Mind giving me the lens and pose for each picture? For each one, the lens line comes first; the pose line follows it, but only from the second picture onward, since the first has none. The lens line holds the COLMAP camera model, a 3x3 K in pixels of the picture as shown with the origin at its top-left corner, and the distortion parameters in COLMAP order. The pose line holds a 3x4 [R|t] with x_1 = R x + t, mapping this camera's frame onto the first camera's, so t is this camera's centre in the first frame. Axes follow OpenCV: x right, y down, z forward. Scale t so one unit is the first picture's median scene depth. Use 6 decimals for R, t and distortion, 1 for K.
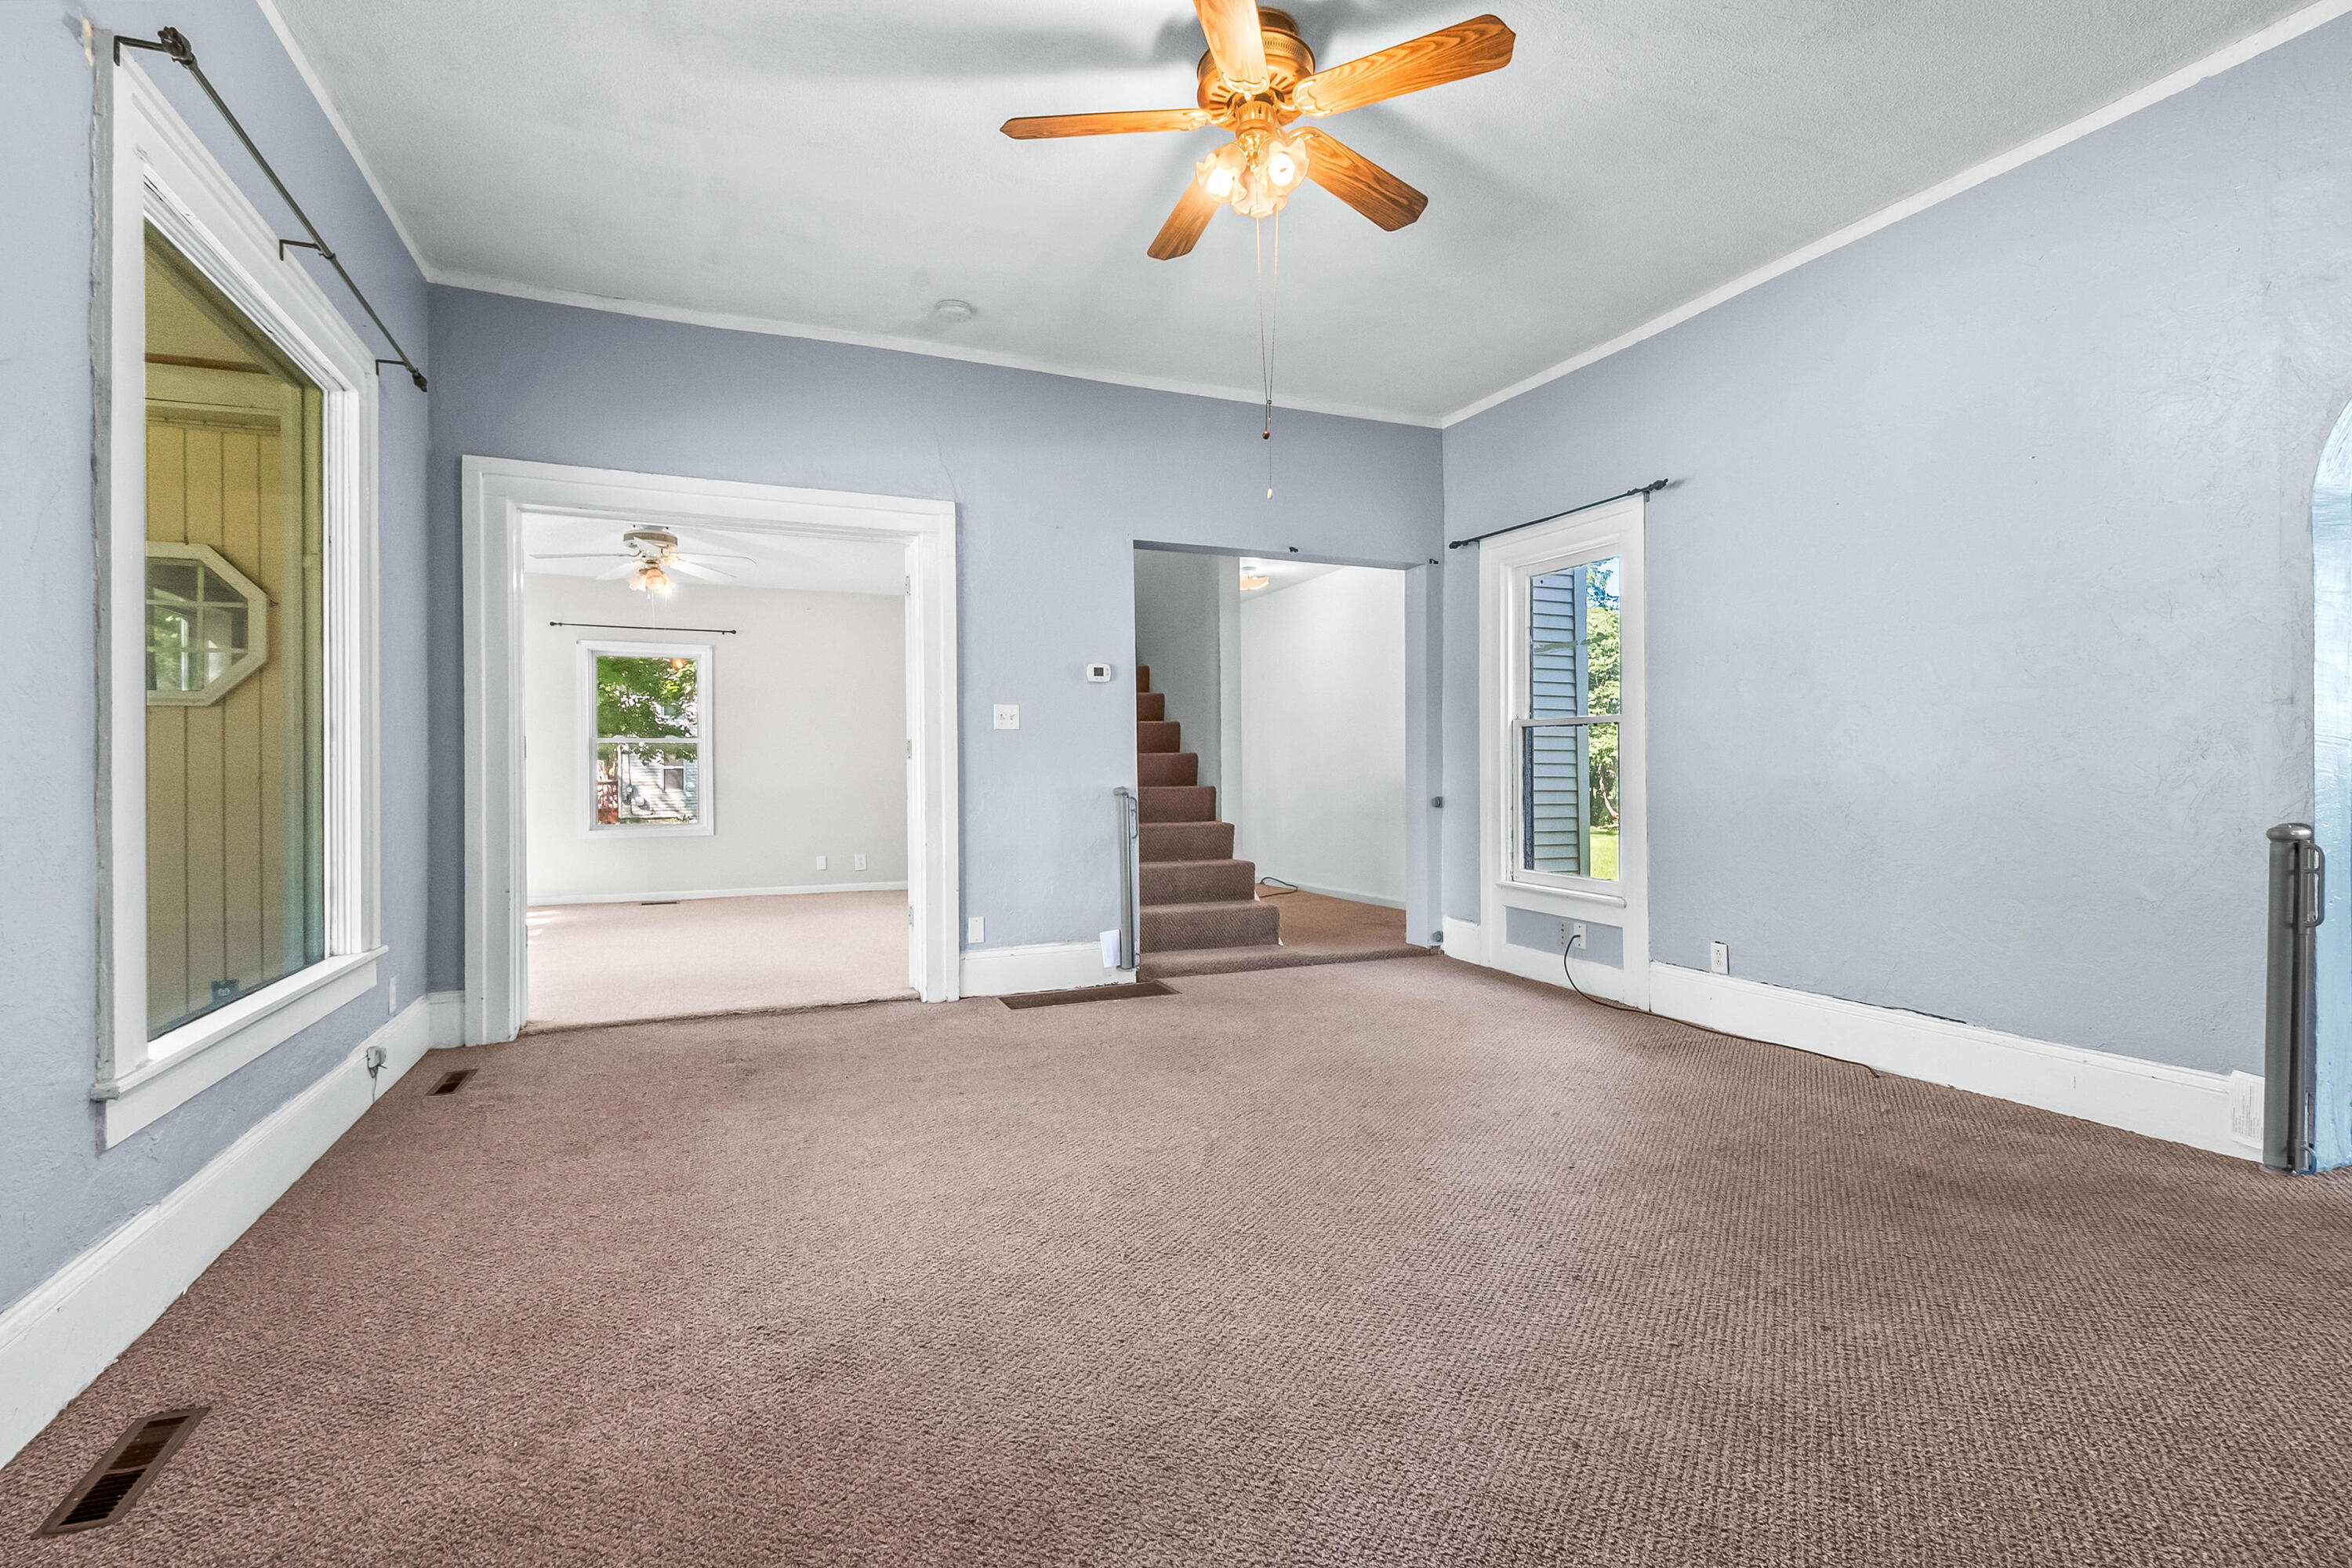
lens RADIAL K [[1058.5, 0, 1144.2], [0, 1058.5, 774.1], [0, 0, 1]] dist [0.002583, -0.000812]
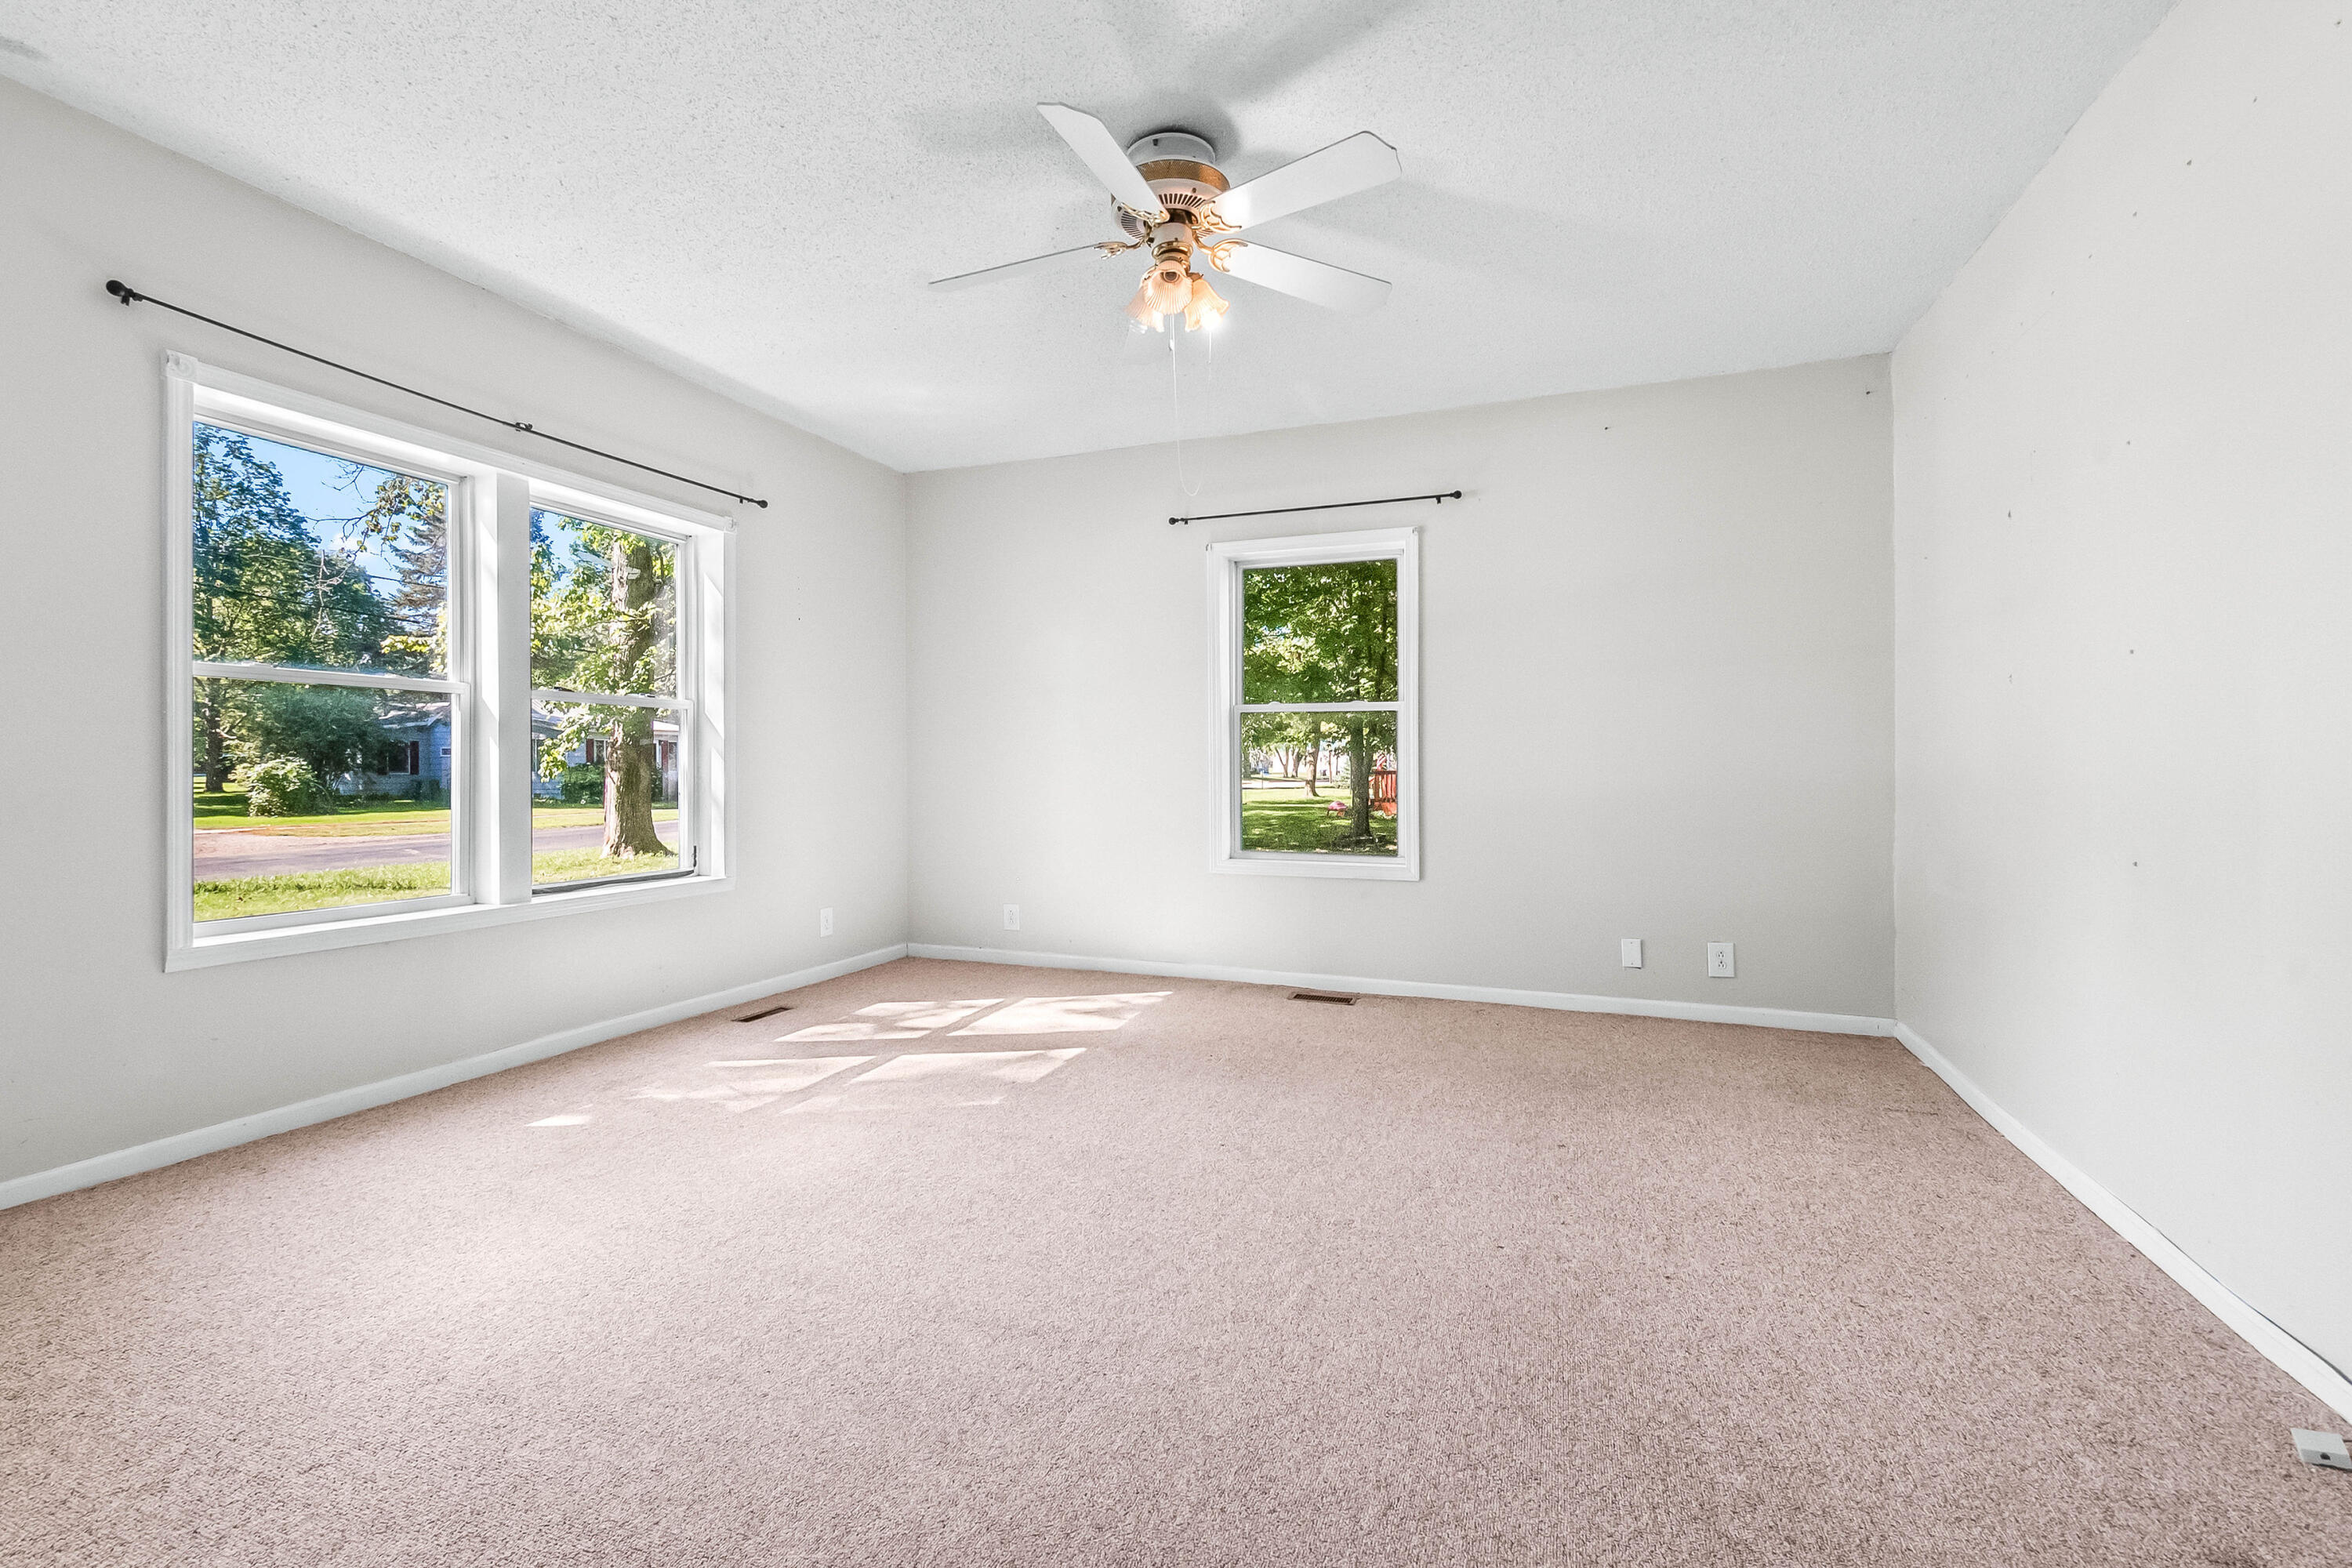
lens RADIAL K [[1046.6, 0, 1165.3], [0, 1046.6, 777.8], [0, 0, 1]] dist [0.011040, -0.005744]
pose [[0.726773, 0.014988, -0.686714, -0.239917], [-0.010062, 0.999887, 0.011175, 0.000262], [0.686804, -0.001212, 0.726842, 0.923591]]
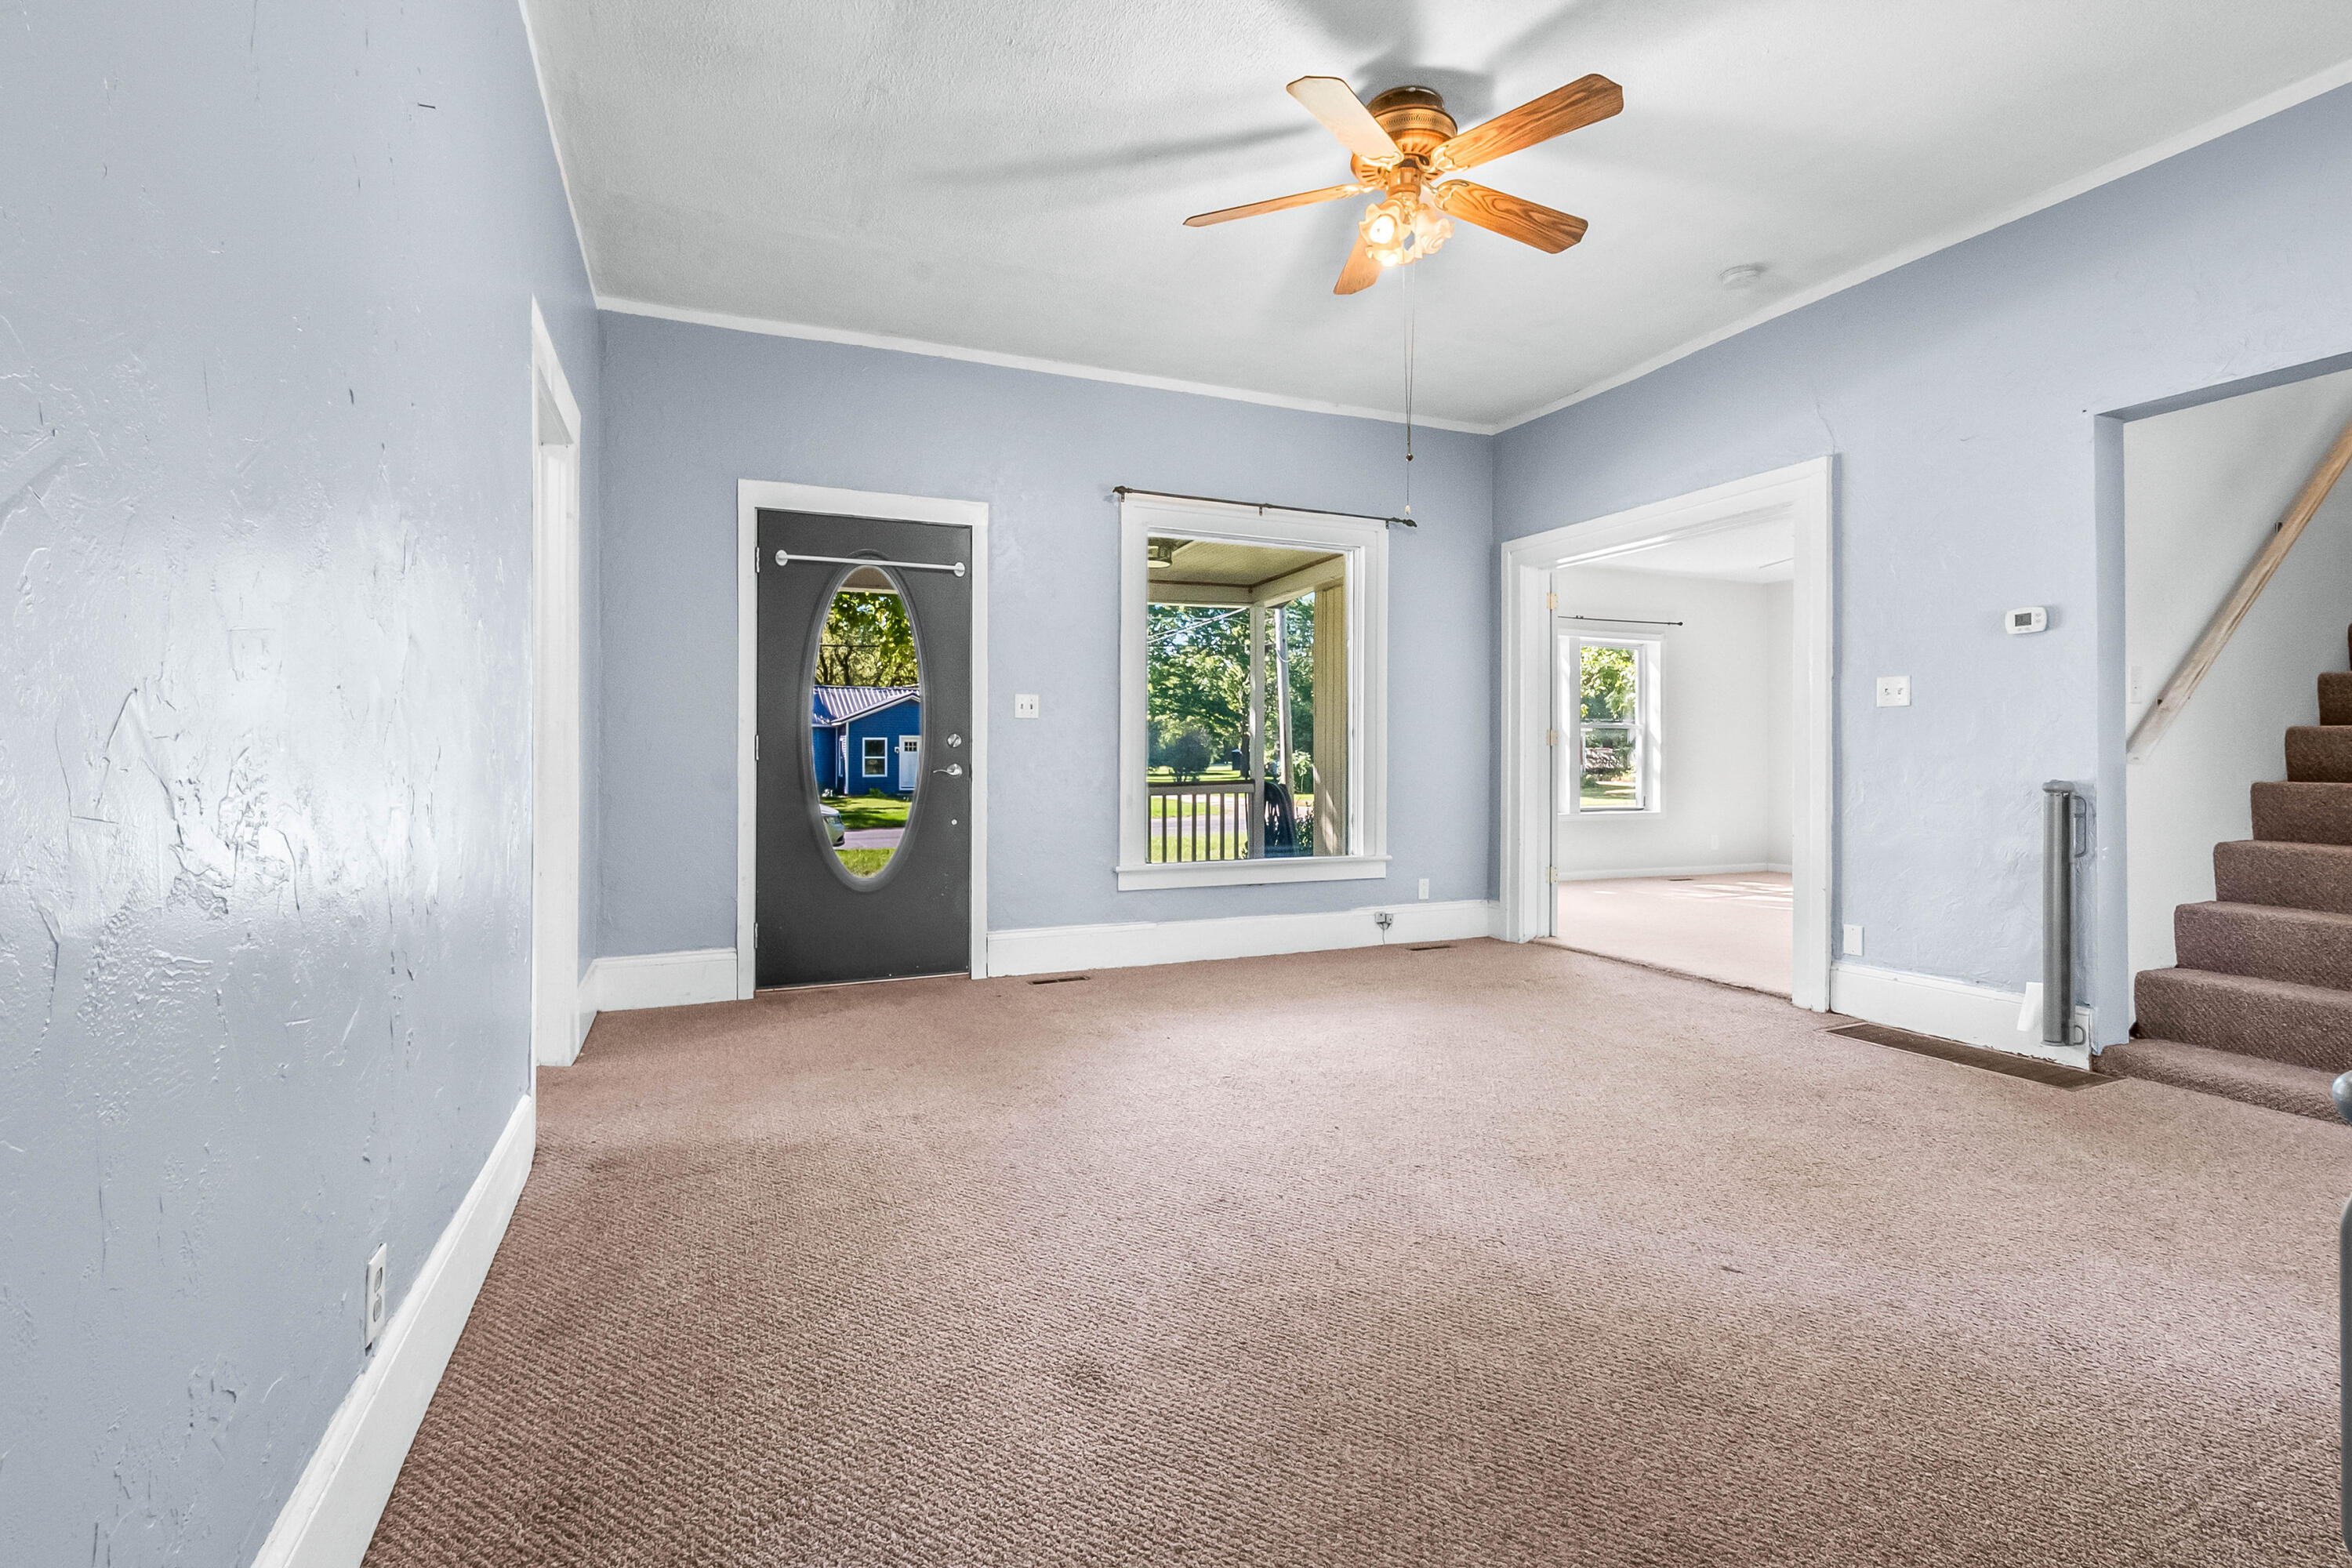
lens RADIAL K [[1058.5, 0, 1144.2], [0, 1058.5, 774.1], [0, 0, 1]] dist [0.002583, -0.000812]
pose [[-0.002736, 0.022090, -0.999752, 0.716056], [-0.001879, 0.999754, 0.022096, -0.006918], [0.999994, 0.001939, -0.002694, 0.422832]]
